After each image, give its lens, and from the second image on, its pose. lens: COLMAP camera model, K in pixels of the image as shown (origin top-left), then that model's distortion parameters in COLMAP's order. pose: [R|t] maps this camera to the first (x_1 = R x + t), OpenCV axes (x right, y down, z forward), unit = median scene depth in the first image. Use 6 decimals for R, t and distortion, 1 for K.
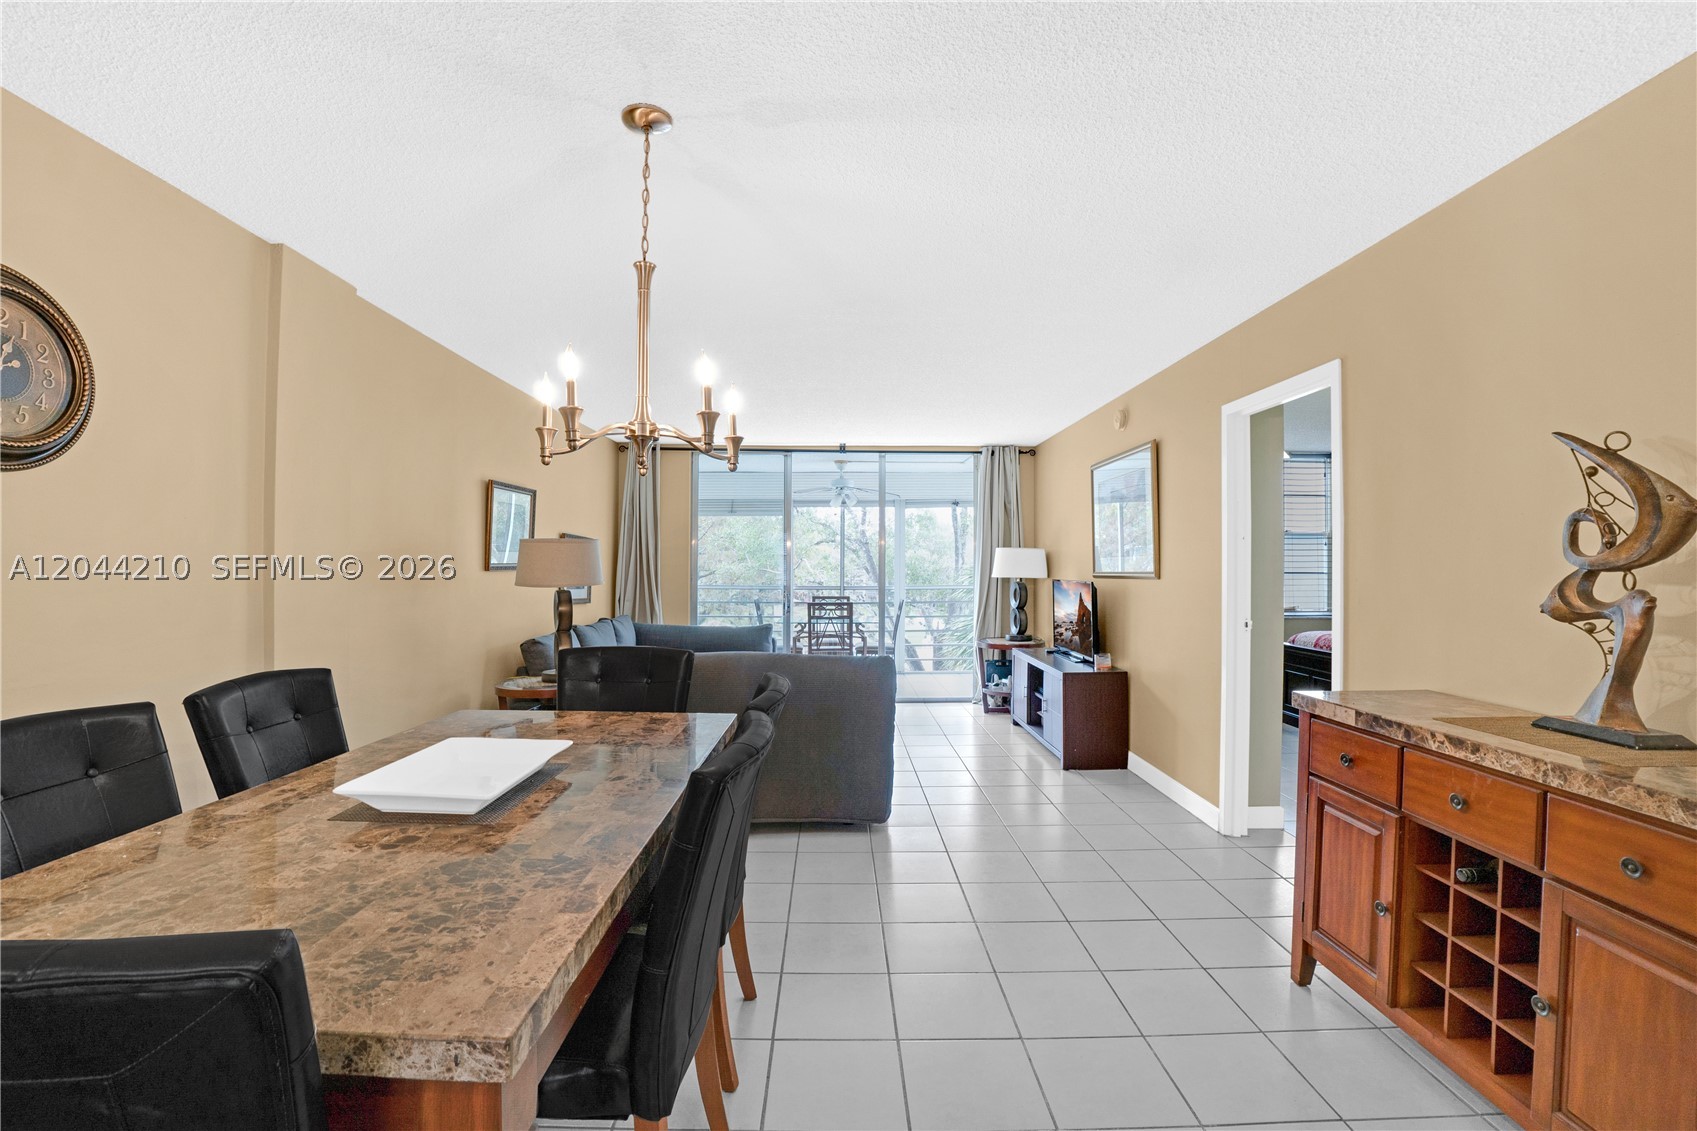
lens RADIAL K [[725.6, 0, 839.6], [0, 725.6, 566.5], [0, 0, 1]] dist [-0.046201, 0.005179]
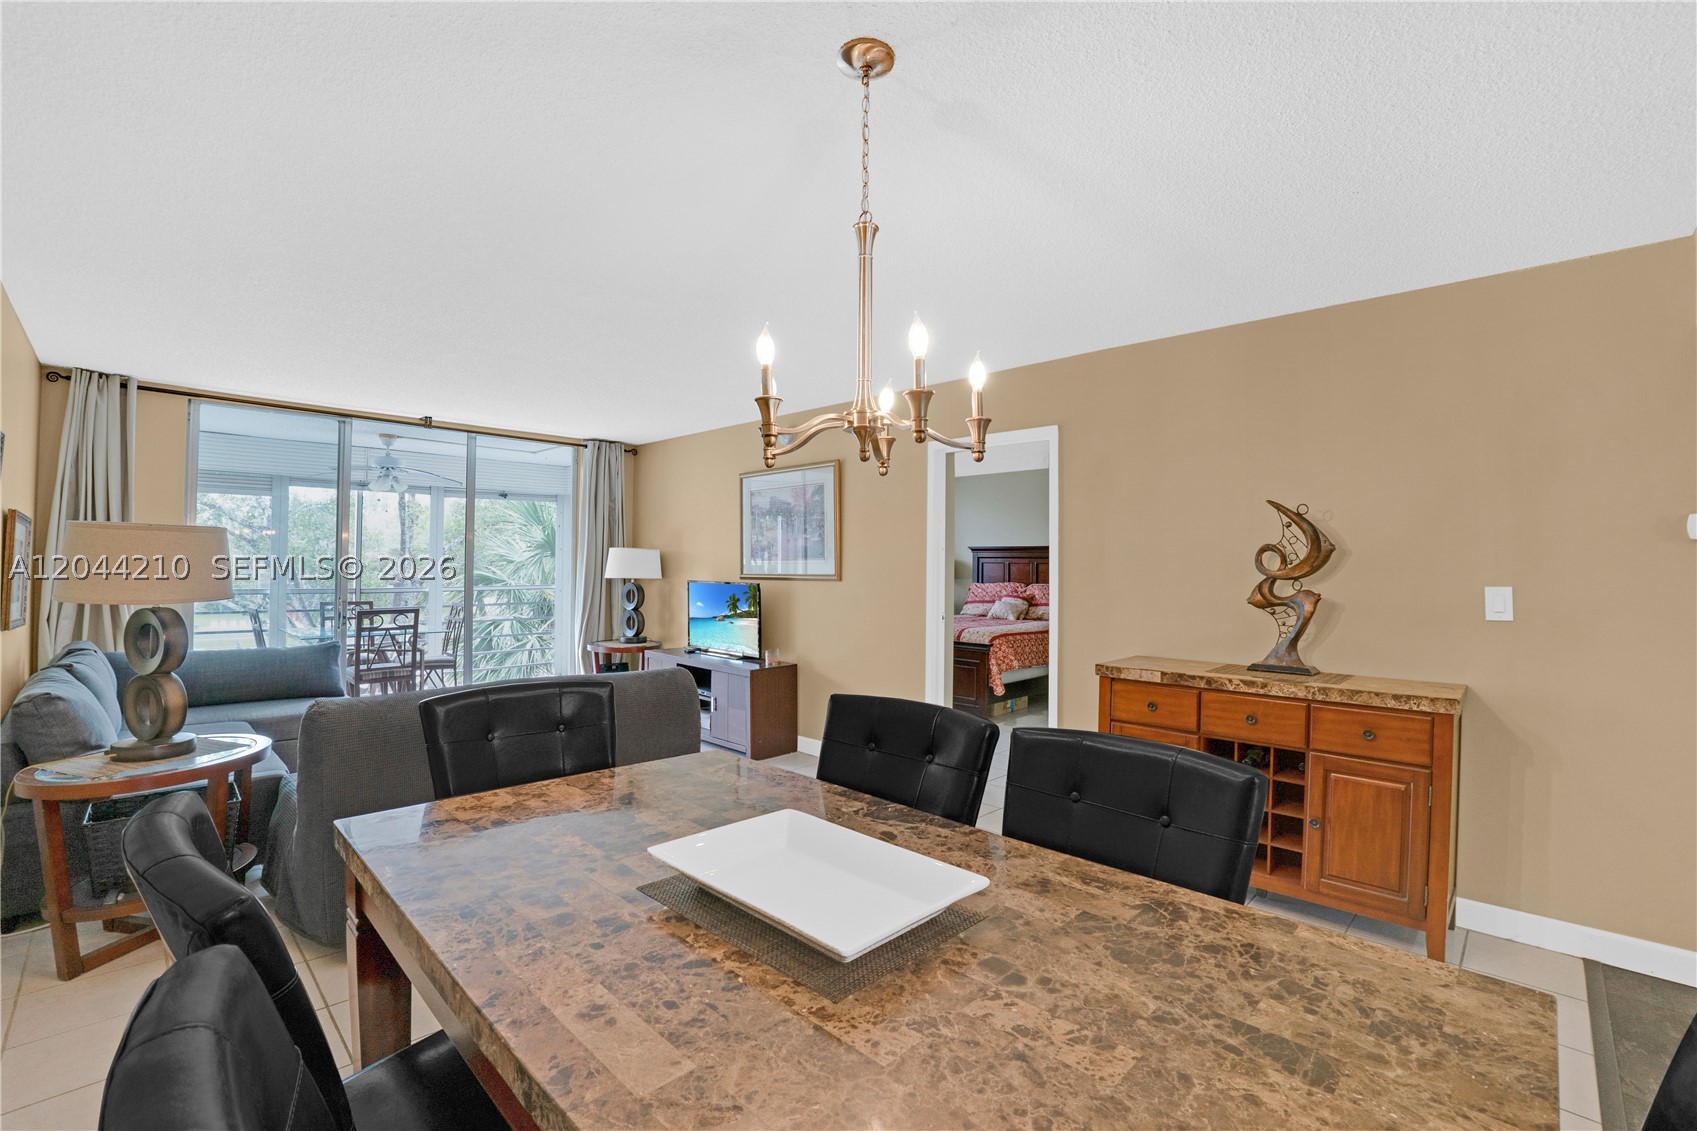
lens RADIAL K [[725.6, 0, 813.0], [0, 725.6, 563.0], [0, 0, 1]] dist [-0.046201, 0.005179]
pose [[0.723091, 0.006330, 0.690723, -0.932685], [-0.007061, 0.999973, -0.001772, -0.022062], [-0.690716, -0.003596, 0.723117, 0.442082]]
